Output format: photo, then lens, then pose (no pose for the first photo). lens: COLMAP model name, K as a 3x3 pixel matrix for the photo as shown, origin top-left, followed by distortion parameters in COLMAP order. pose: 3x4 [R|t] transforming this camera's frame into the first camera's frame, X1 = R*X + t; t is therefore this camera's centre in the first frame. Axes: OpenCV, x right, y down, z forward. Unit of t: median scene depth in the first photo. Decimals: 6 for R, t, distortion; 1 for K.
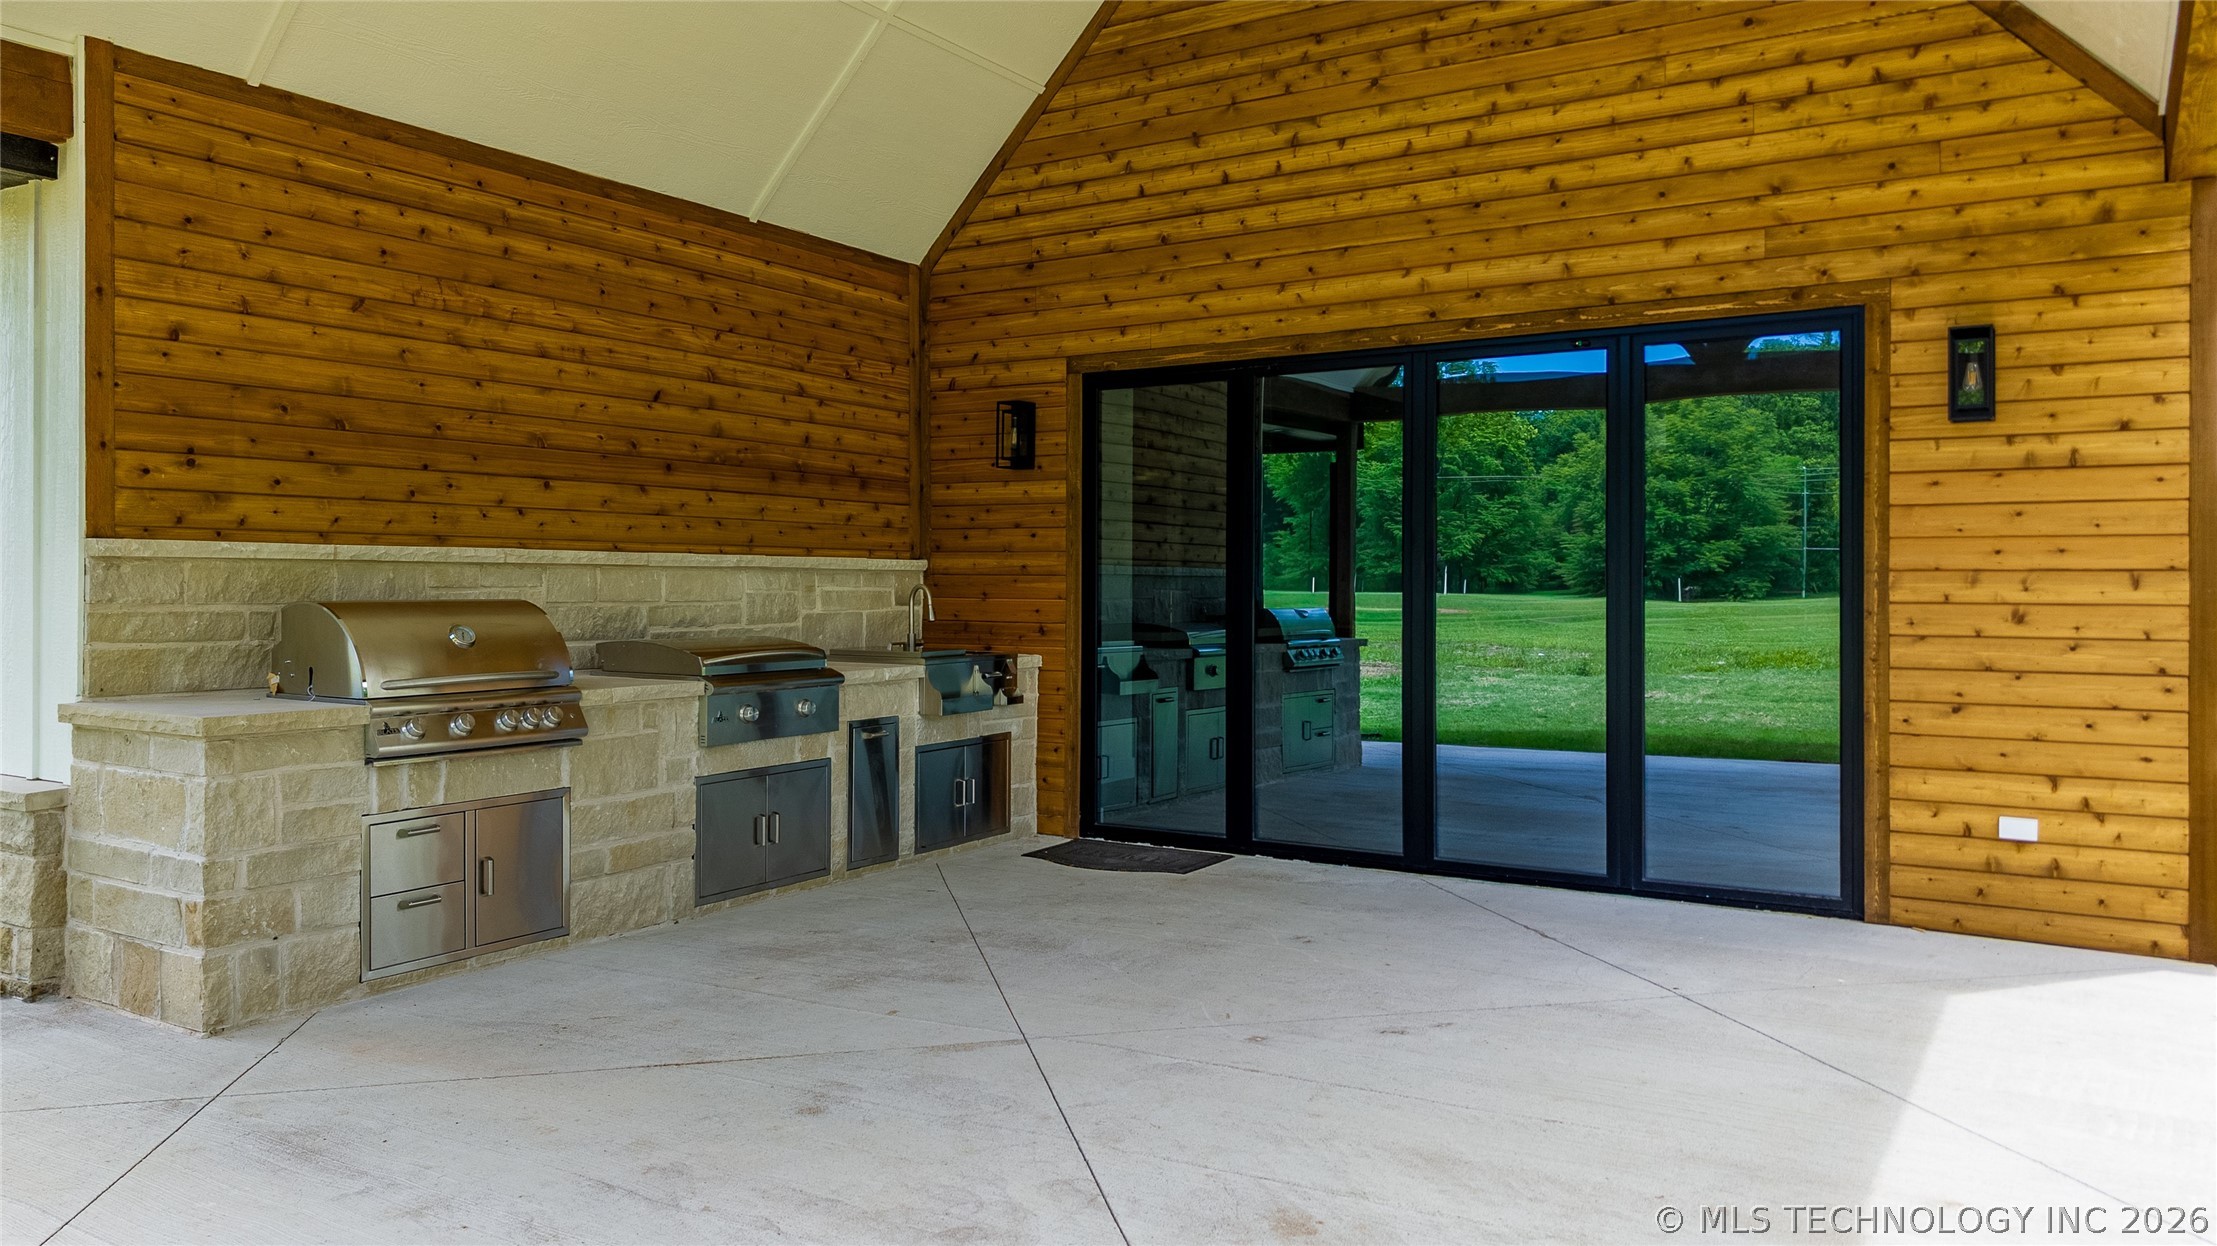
lens RADIAL K [[1591.4, 0, 1149.3], [0, 1591.4, 586.5], [0, 0, 1]] dist [-0.002839, -0.004011]
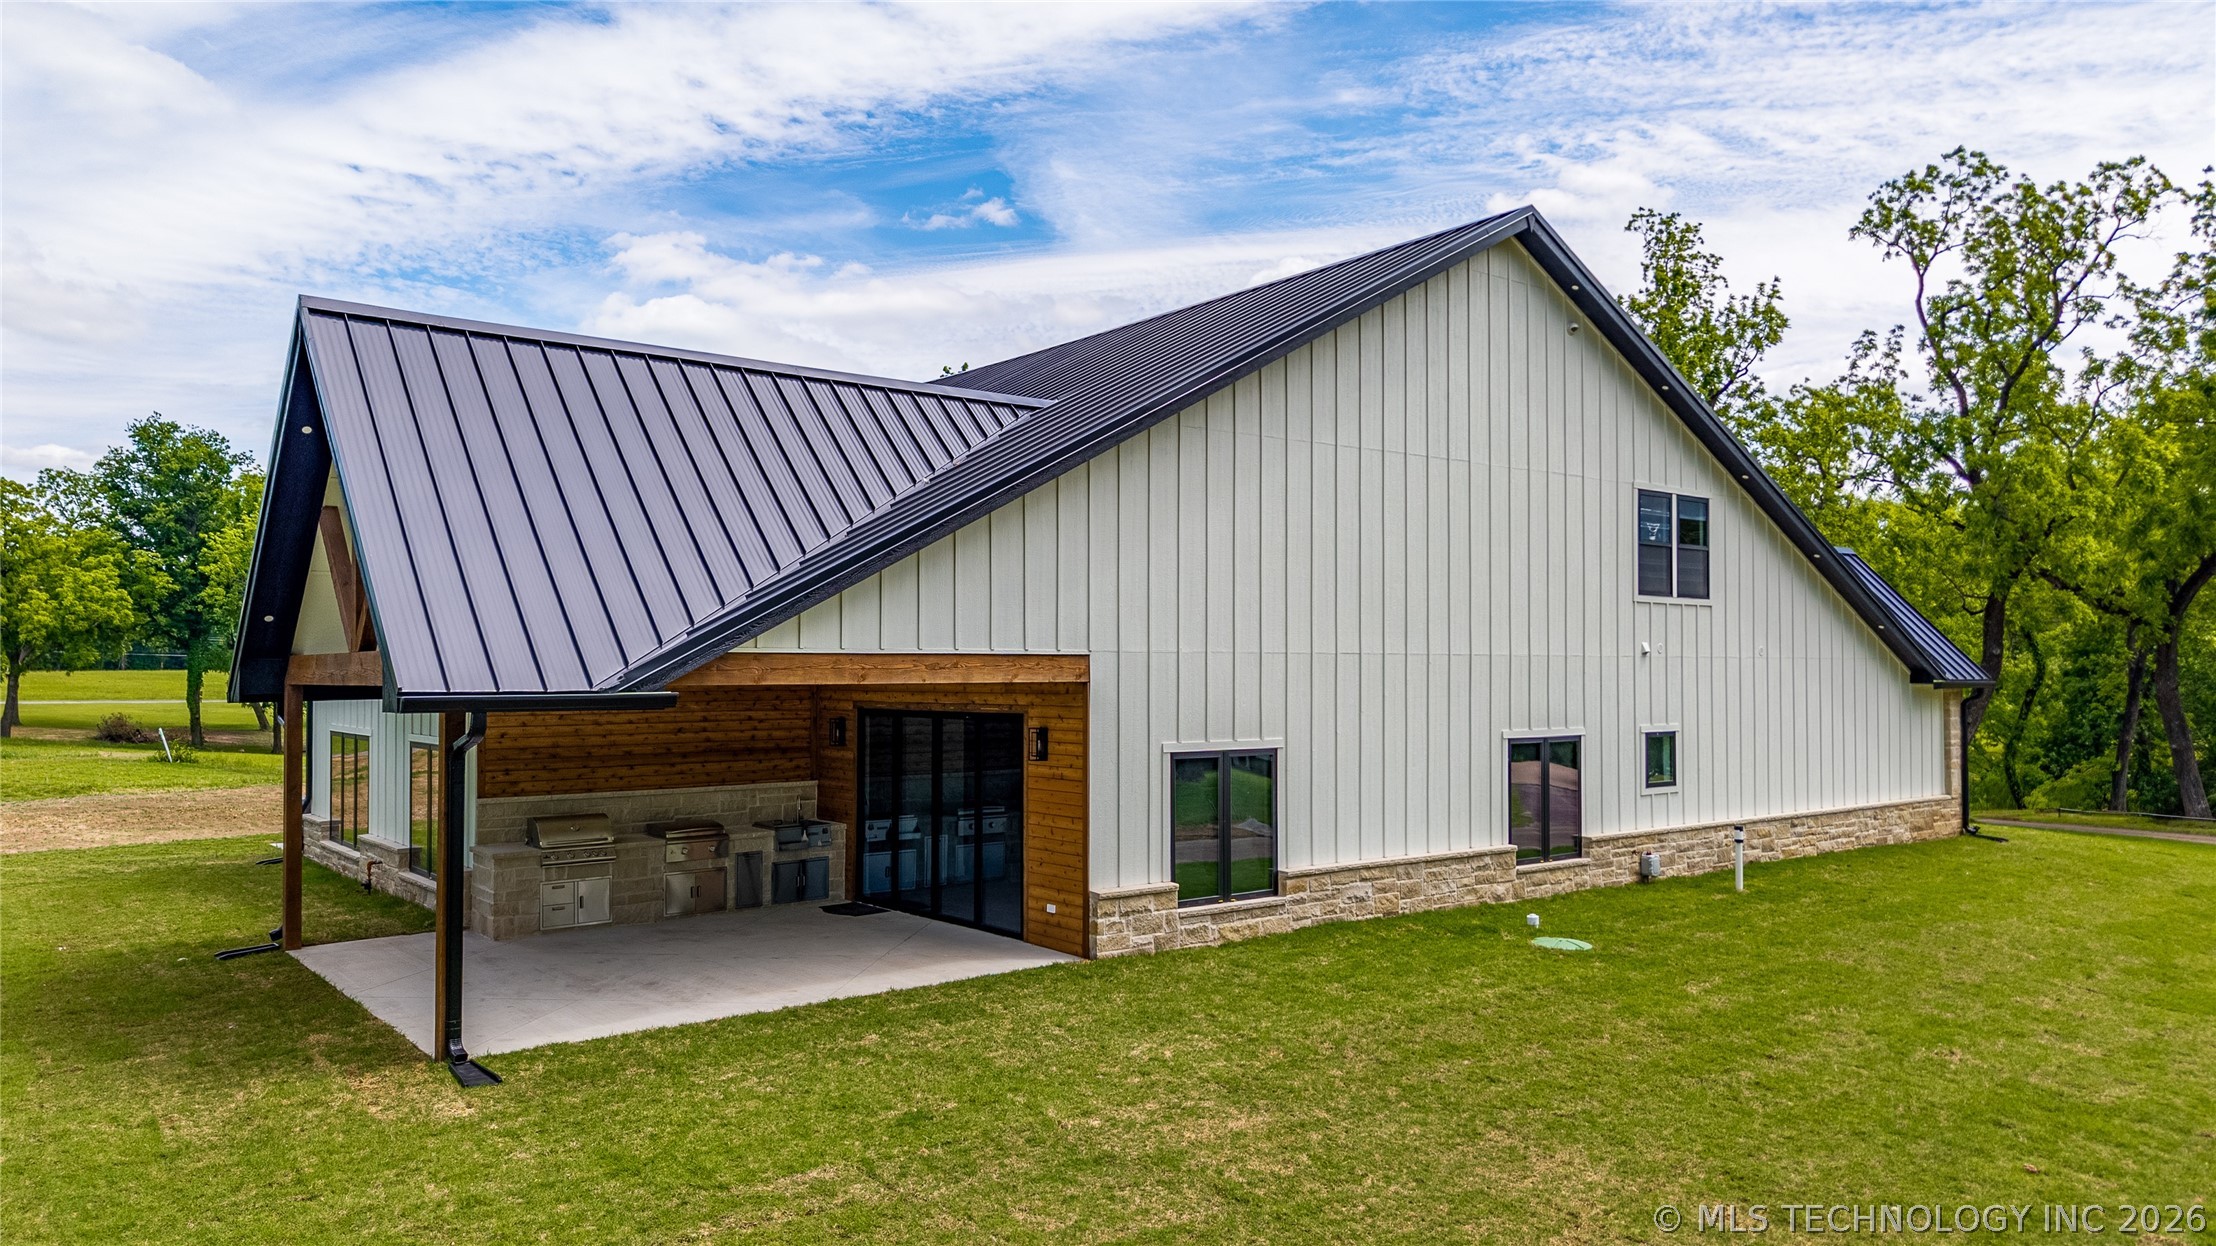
lens RADIAL K [[1503.2, 0, 1086.4], [0, 1503.2, 630.6], [0, 0, 1]] dist [0.059888, -0.049840]
pose [[0.940701, -0.016144, -0.338853, 1.308367], [0.005044, 0.999422, -0.033612, -0.213267], [0.339200, 0.029909, 0.940239, -1.280923]]
